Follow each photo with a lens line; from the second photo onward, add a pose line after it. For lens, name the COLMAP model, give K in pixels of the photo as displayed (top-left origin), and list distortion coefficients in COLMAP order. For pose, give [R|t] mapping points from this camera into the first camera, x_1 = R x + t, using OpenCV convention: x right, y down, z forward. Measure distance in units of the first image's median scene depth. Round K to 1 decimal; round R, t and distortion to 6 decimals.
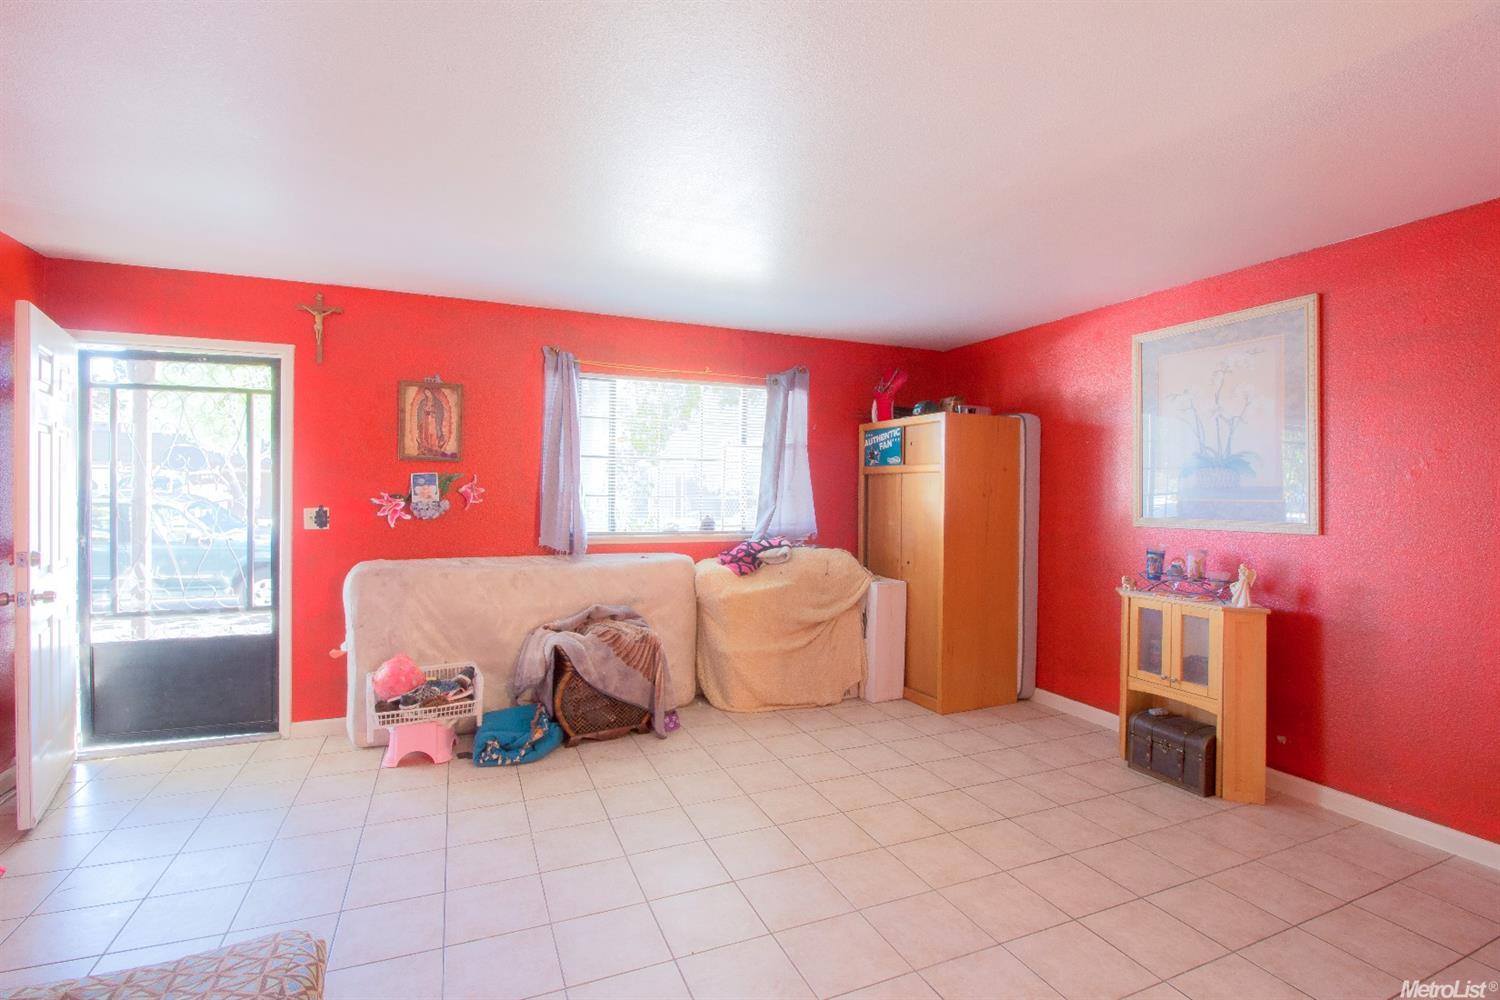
lens RADIAL K [[689.5, 0, 756.9], [0, 689.5, 489.0], [0, 0, 1]] dist [-0.001940, -0.023281]
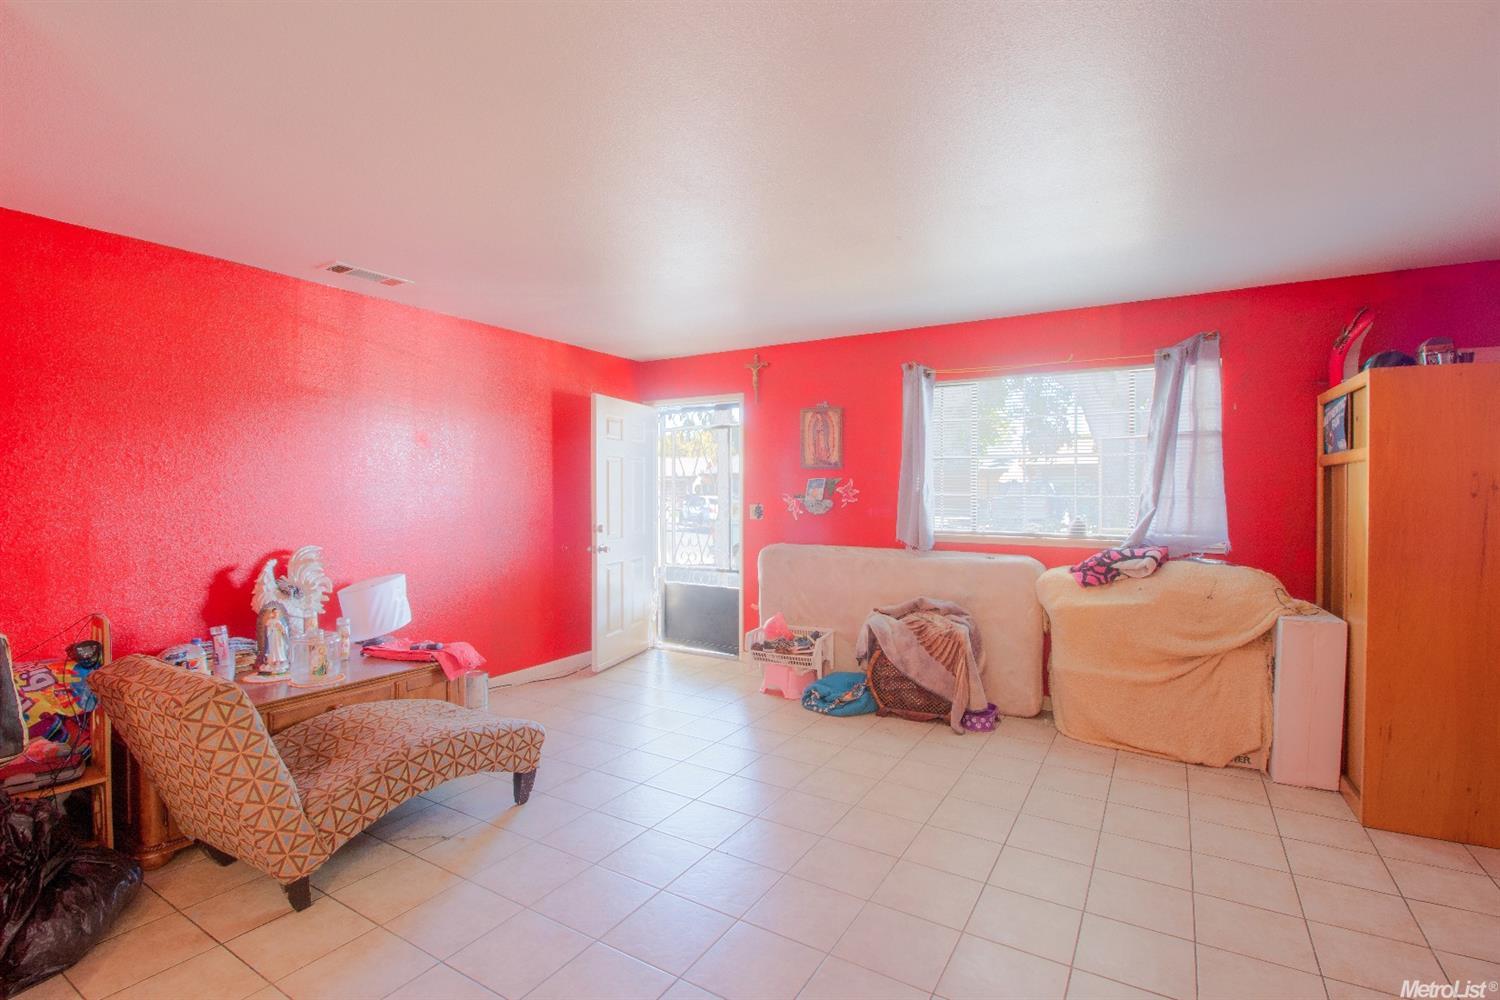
lens RADIAL K [[689.5, 0, 756.9], [0, 689.5, 489.0], [0, 0, 1]] dist [-0.001940, -0.023281]
pose [[0.575862, -0.009592, -0.817491, 0.500183], [0.003404, 0.999951, -0.009335, 0.008271], [0.817540, 0.002593, 0.575866, 0.162218]]
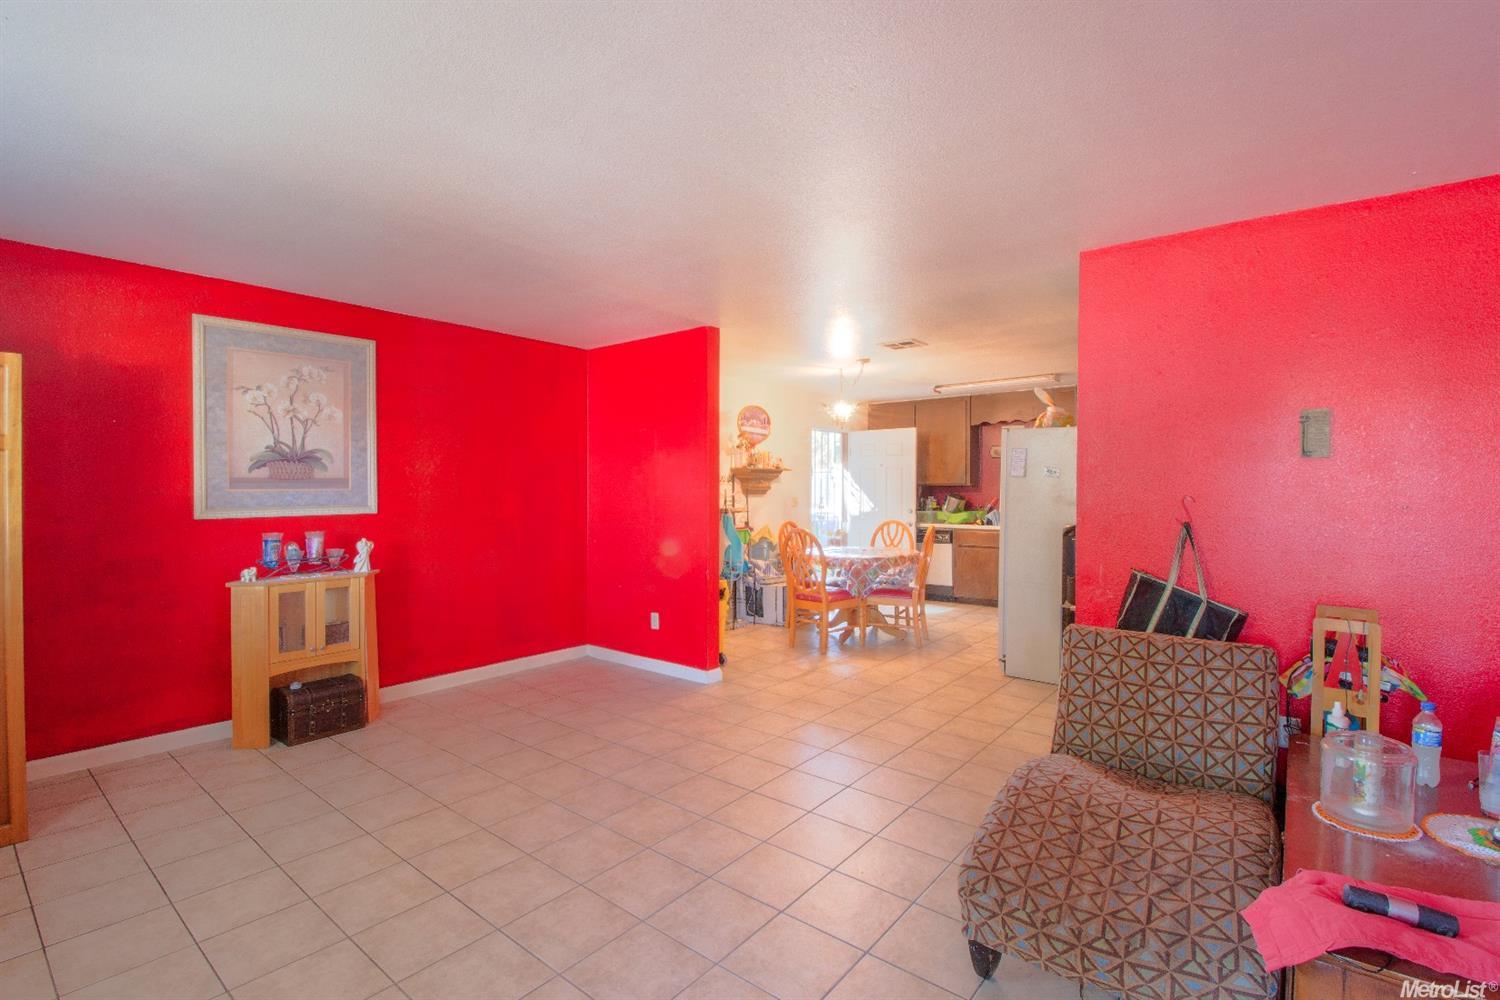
lens RADIAL K [[689.5, 0, 756.9], [0, 689.5, 489.0], [0, 0, 1]] dist [-0.001940, -0.023281]
pose [[-0.462055, -0.014663, 0.886730, -0.612135], [-0.003754, 0.999887, 0.014578, -0.004233], [-0.886843, 0.003407, -0.462058, 0.741145]]
